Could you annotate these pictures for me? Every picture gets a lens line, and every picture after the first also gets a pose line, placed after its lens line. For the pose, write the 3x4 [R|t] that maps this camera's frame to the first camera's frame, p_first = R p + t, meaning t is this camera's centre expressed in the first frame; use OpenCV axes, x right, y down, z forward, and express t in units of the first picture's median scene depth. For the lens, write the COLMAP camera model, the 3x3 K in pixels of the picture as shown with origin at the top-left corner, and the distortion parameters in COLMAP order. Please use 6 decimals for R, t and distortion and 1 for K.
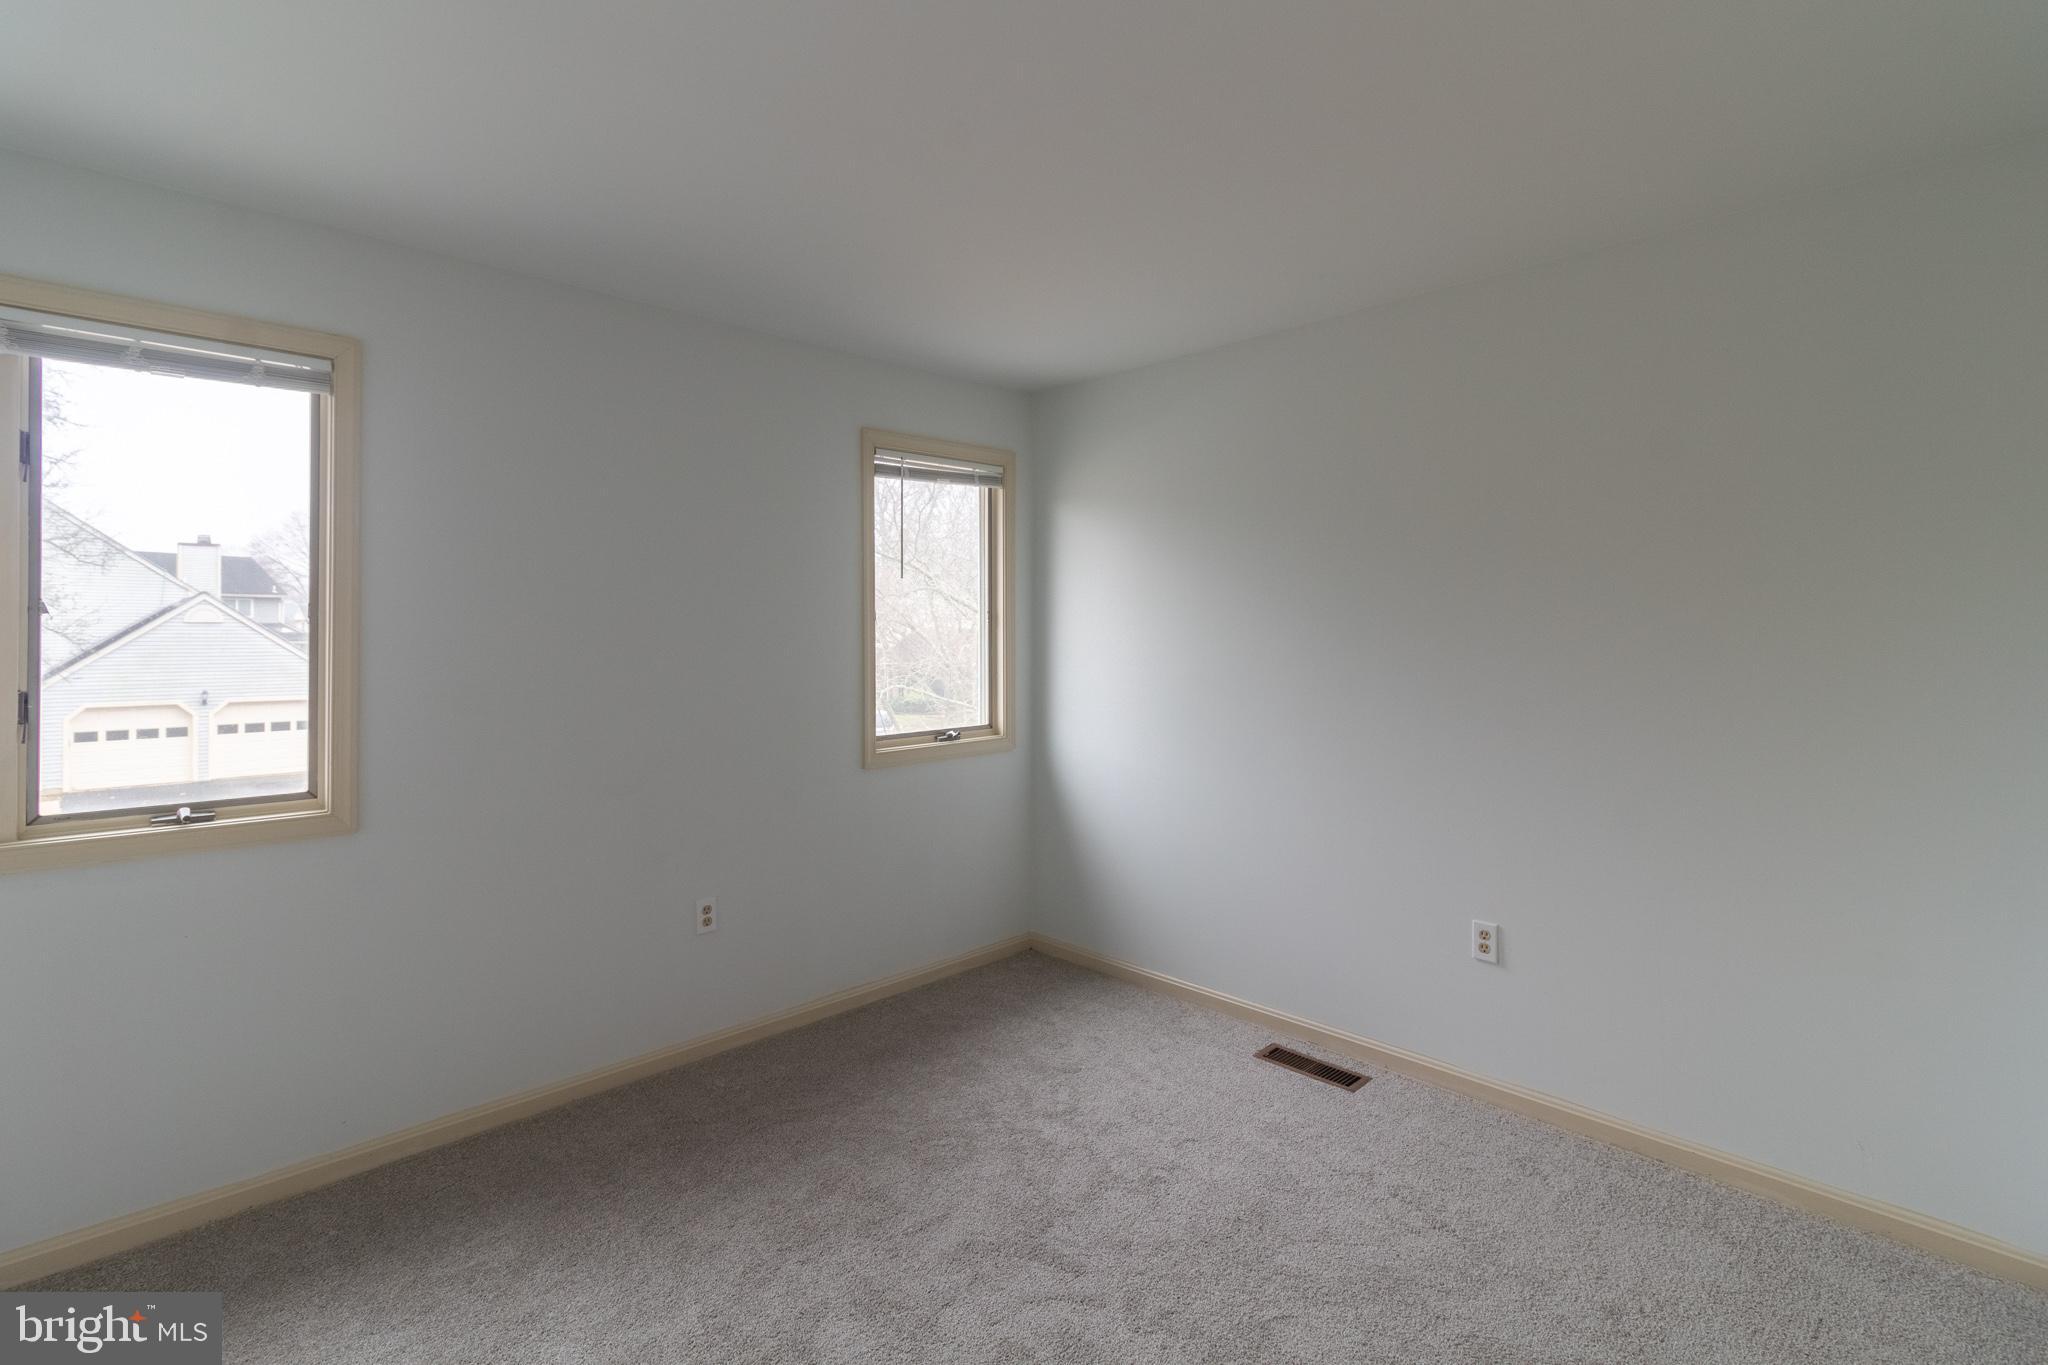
lens RADIAL K [[969.1, 0, 1023.5], [0, 969.1, 625.2], [0, 0, 1]] dist [-0.009707, -0.000020]
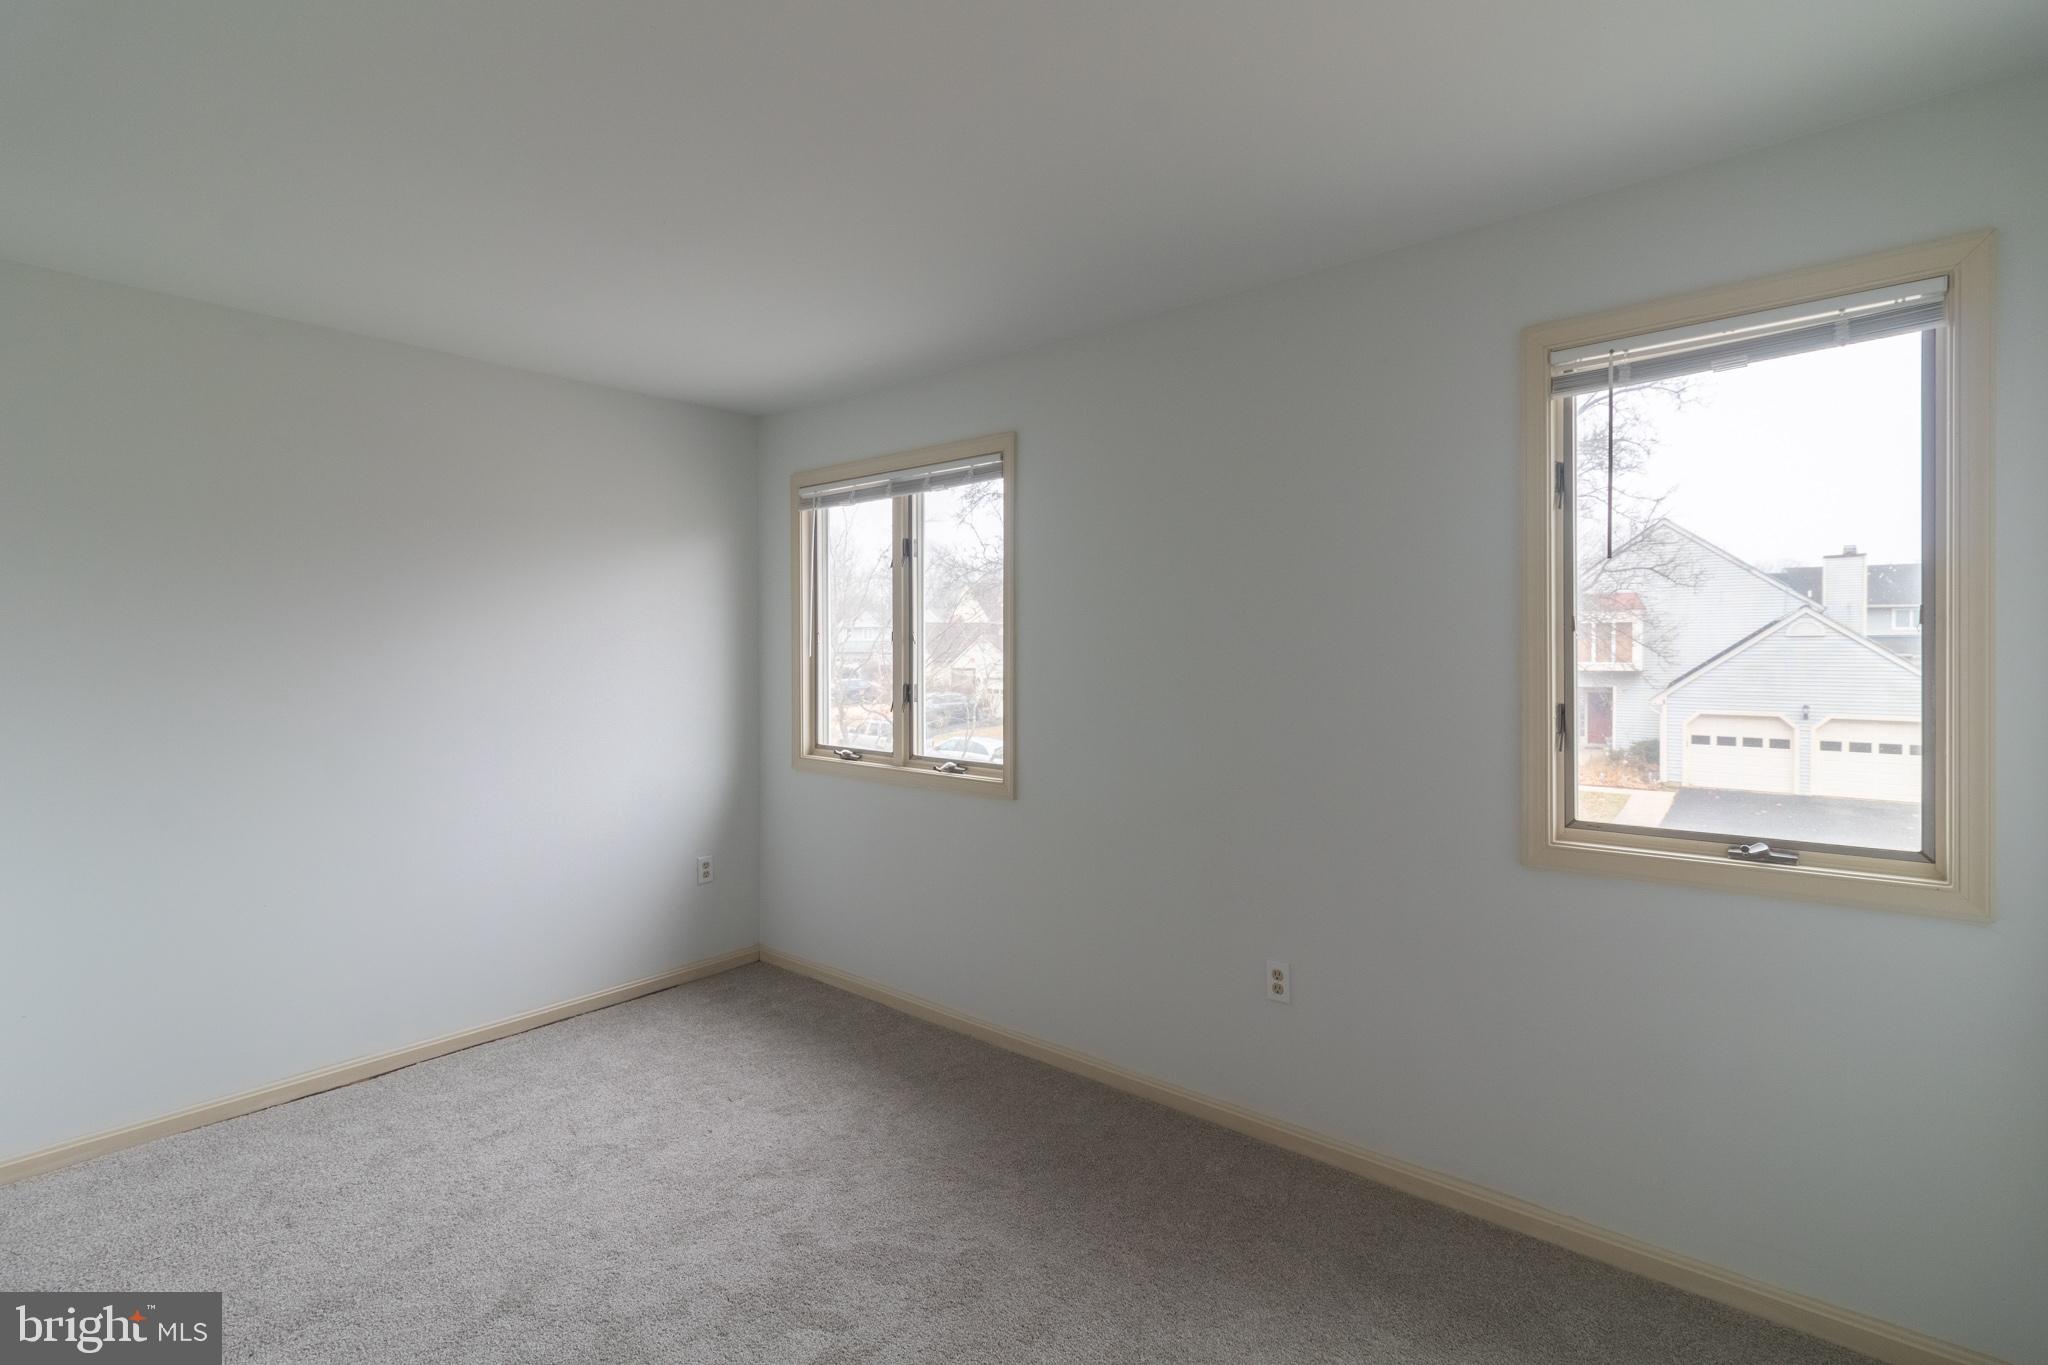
lens RADIAL K [[970.0, 0, 1019.8], [0, 970.0, 654.1], [0, 0, 1]] dist [-0.001668, -0.000161]
pose [[0.068244, 0.005689, -0.997652, 0.090204], [0.011144, 0.999917, 0.006464, 0.000345], [0.997606, -0.011559, 0.068175, 0.126106]]
